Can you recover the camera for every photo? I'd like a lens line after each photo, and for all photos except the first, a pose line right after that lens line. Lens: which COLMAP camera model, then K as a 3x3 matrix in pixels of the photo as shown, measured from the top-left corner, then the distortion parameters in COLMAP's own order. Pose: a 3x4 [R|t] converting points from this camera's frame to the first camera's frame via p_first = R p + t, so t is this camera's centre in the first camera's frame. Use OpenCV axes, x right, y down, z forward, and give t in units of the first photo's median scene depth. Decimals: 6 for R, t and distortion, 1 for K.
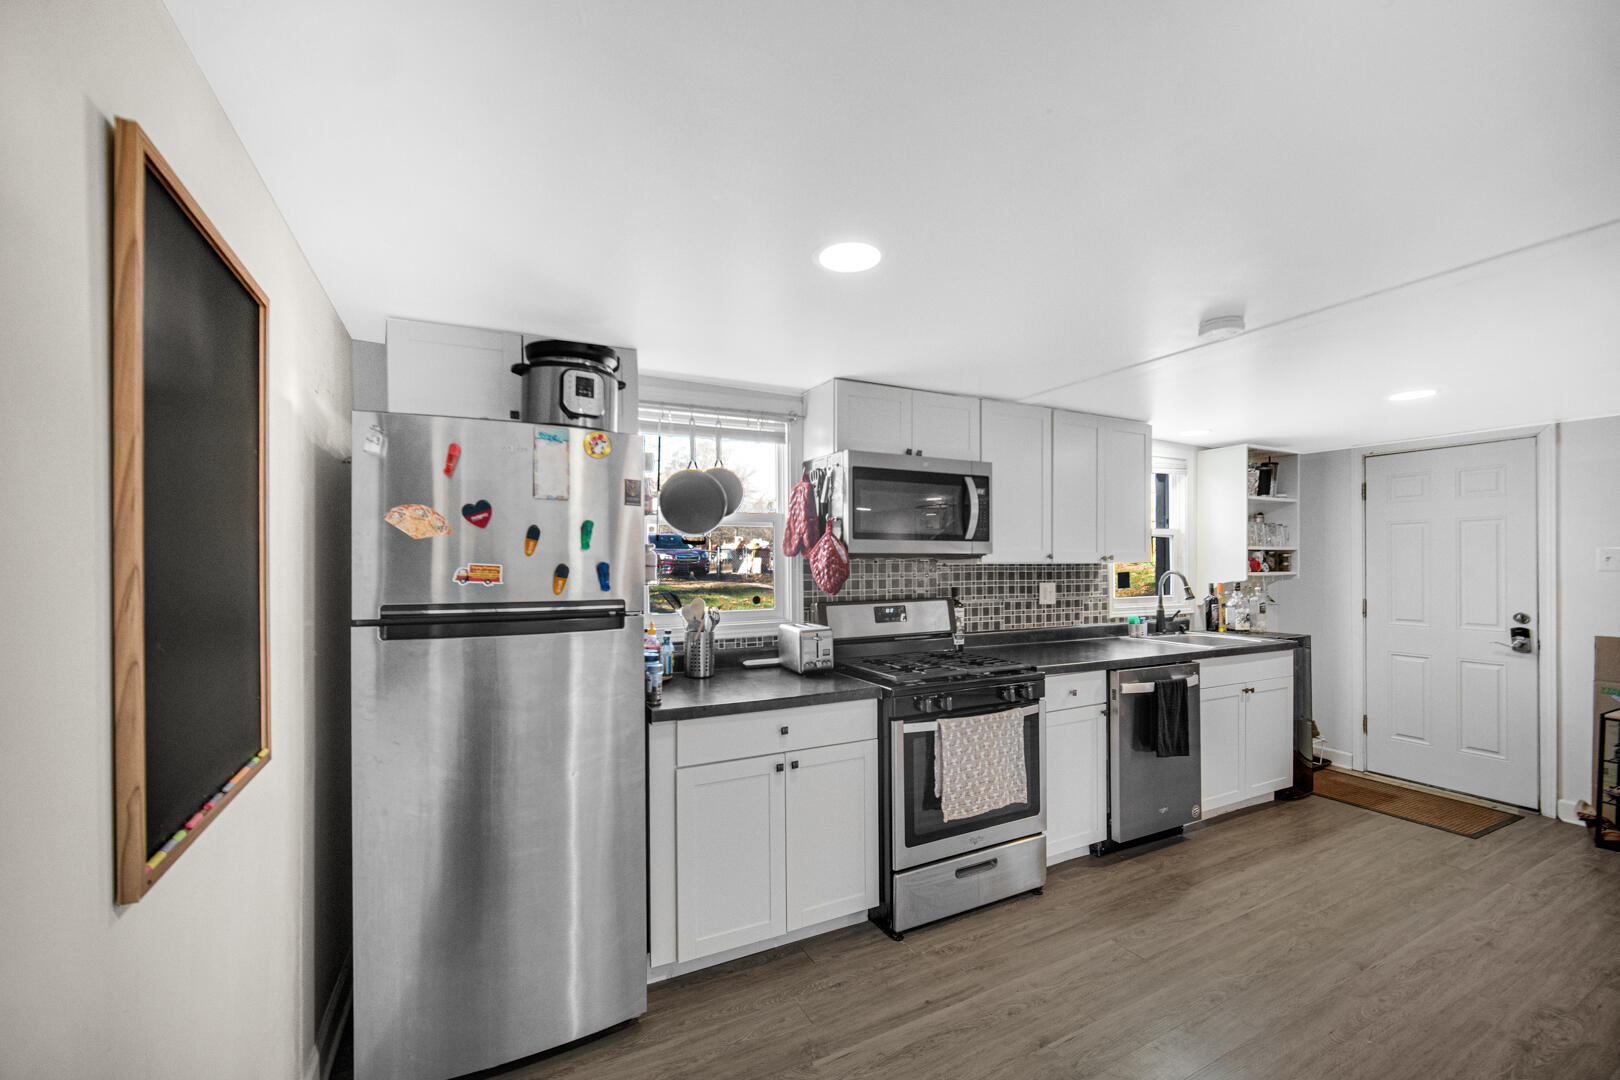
lens RADIAL K [[648.3, 0, 801.6], [0, 648.3, 568.3], [0, 0, 1]] dist [-0.007054, -0.000115]
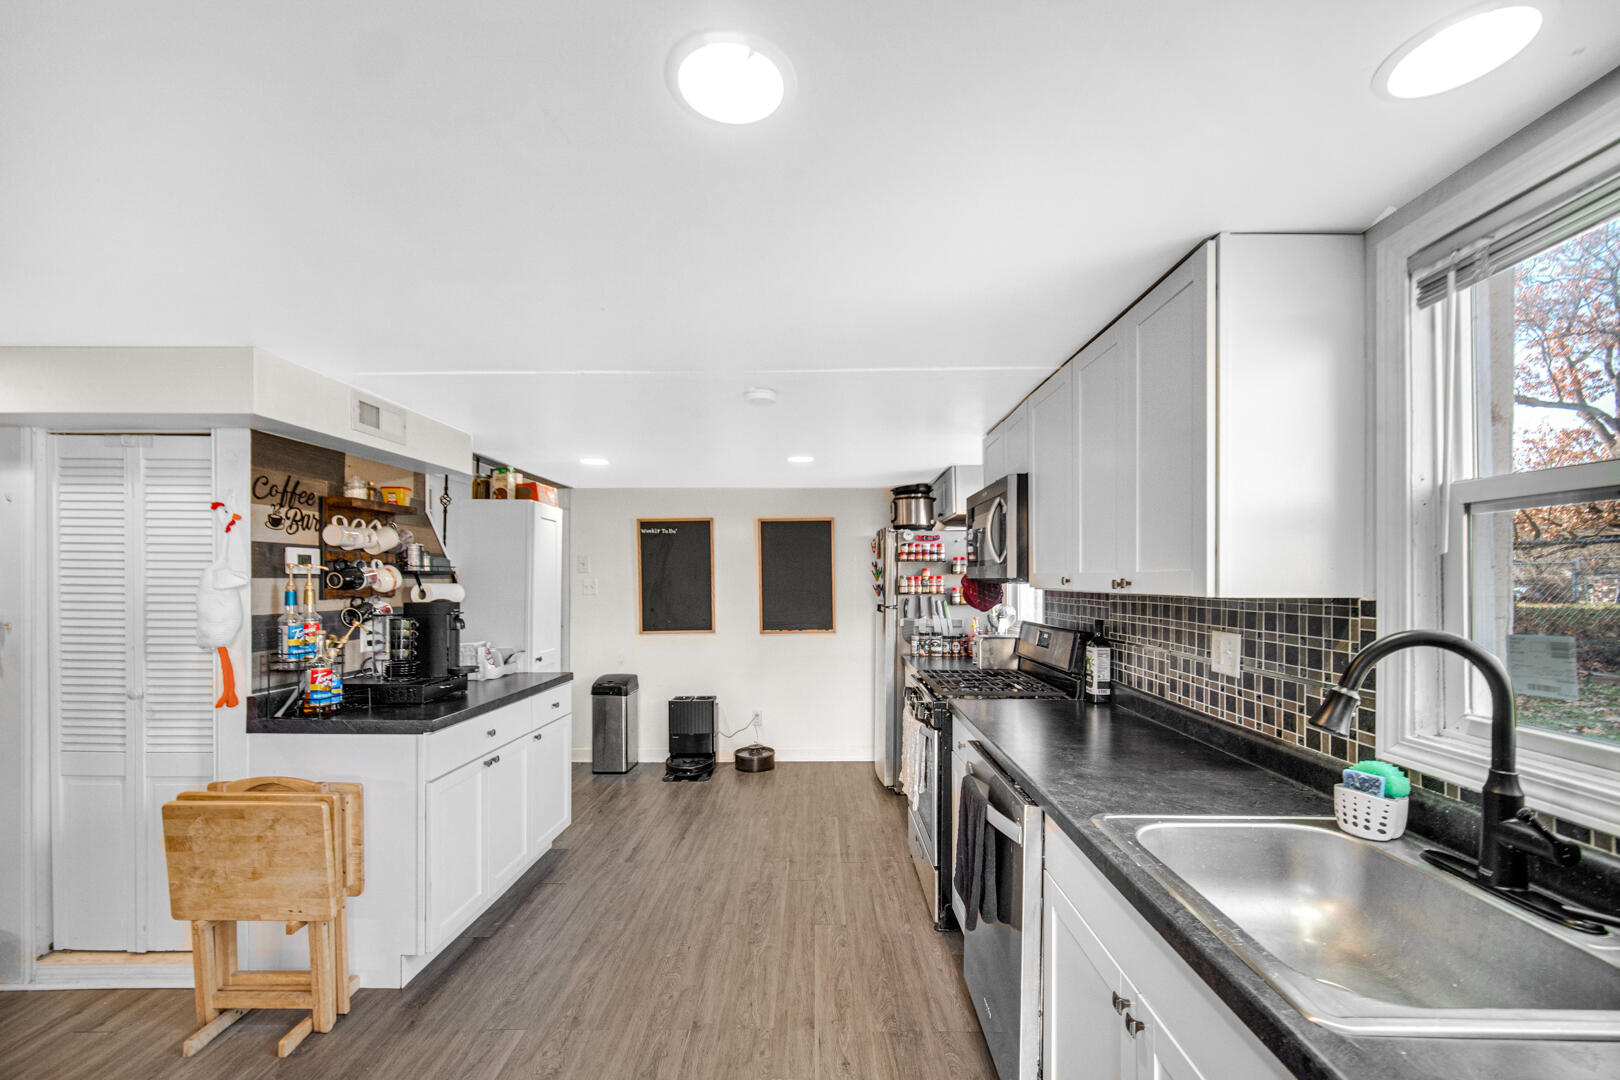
lens RADIAL K [[648.3, 0, 825.7], [0, 648.3, 576.2], [0, 0, 1]] dist [-0.007054, -0.000115]
pose [[-0.447455, -0.002550, -0.894303, 0.965980], [0.002042, 0.999990, -0.003873, -0.020224], [0.894304, -0.003559, -0.447445, 0.944529]]
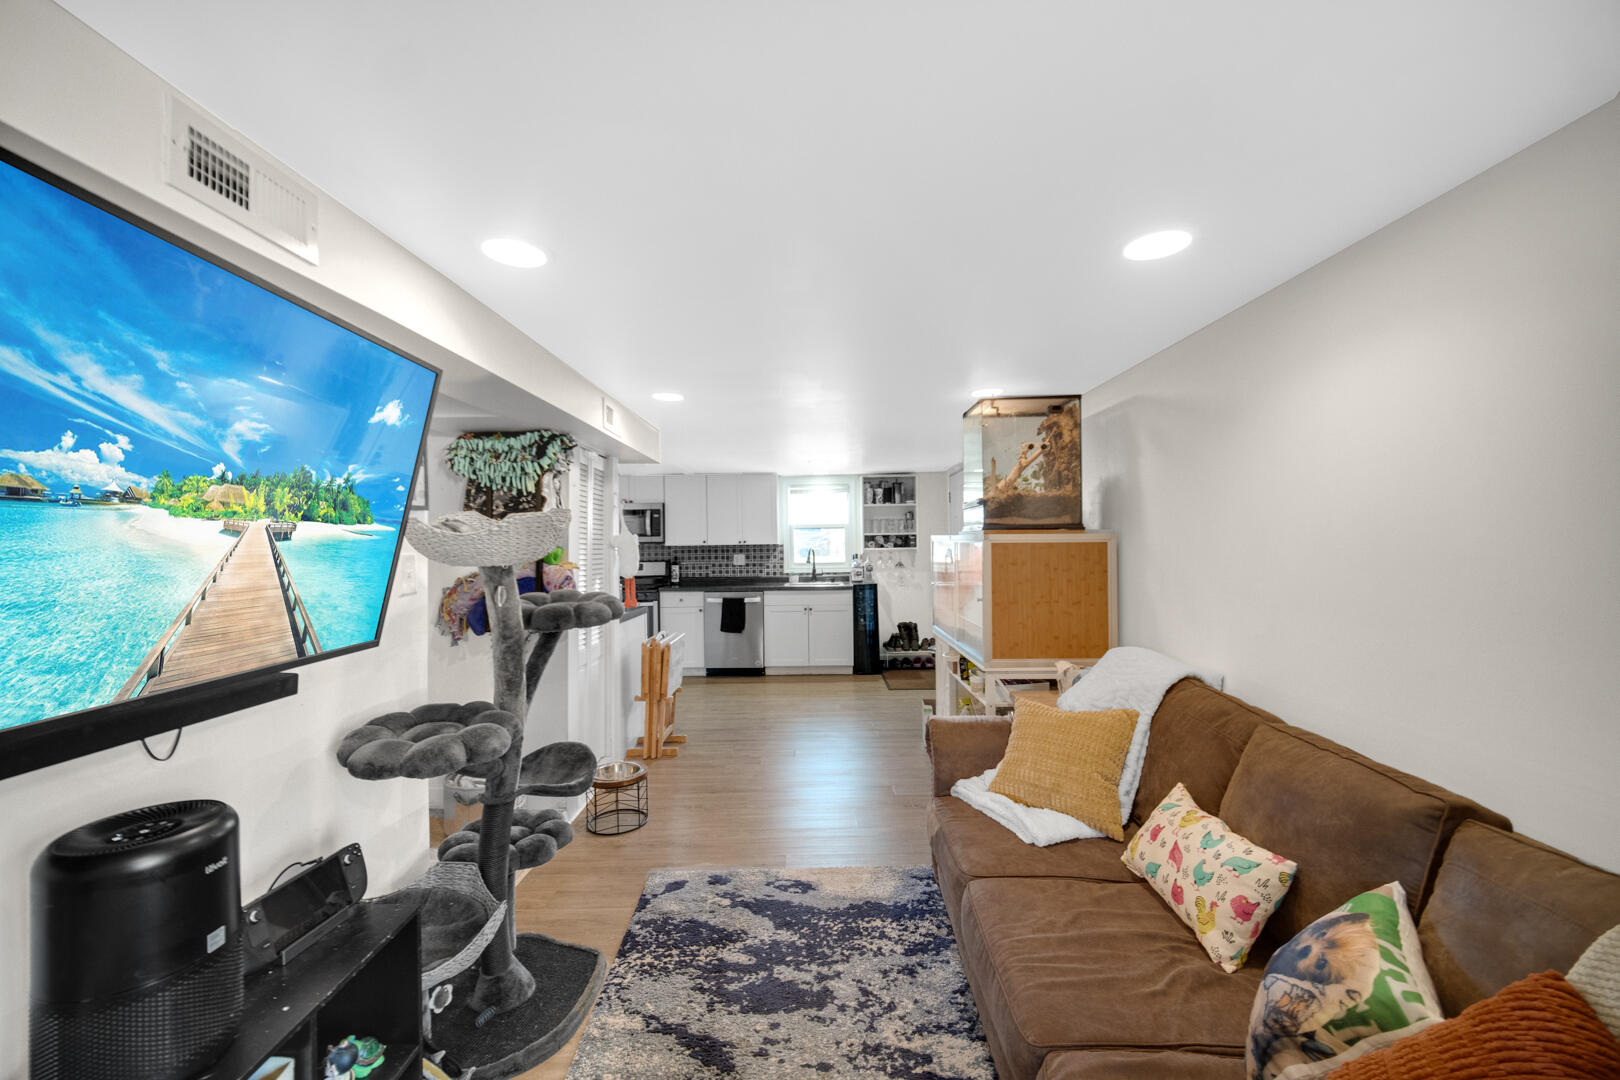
lens RADIAL K [[648.3, 0, 801.7], [0, 648.3, 538.7], [0, 0, 1]] dist [-0.007054, -0.000115]
pose [[0.887176, -0.009085, -0.461341, 1.493643], [0.011443, 0.999932, 0.002313, -0.029446], [0.461288, -0.007331, 0.887220, -0.718541]]
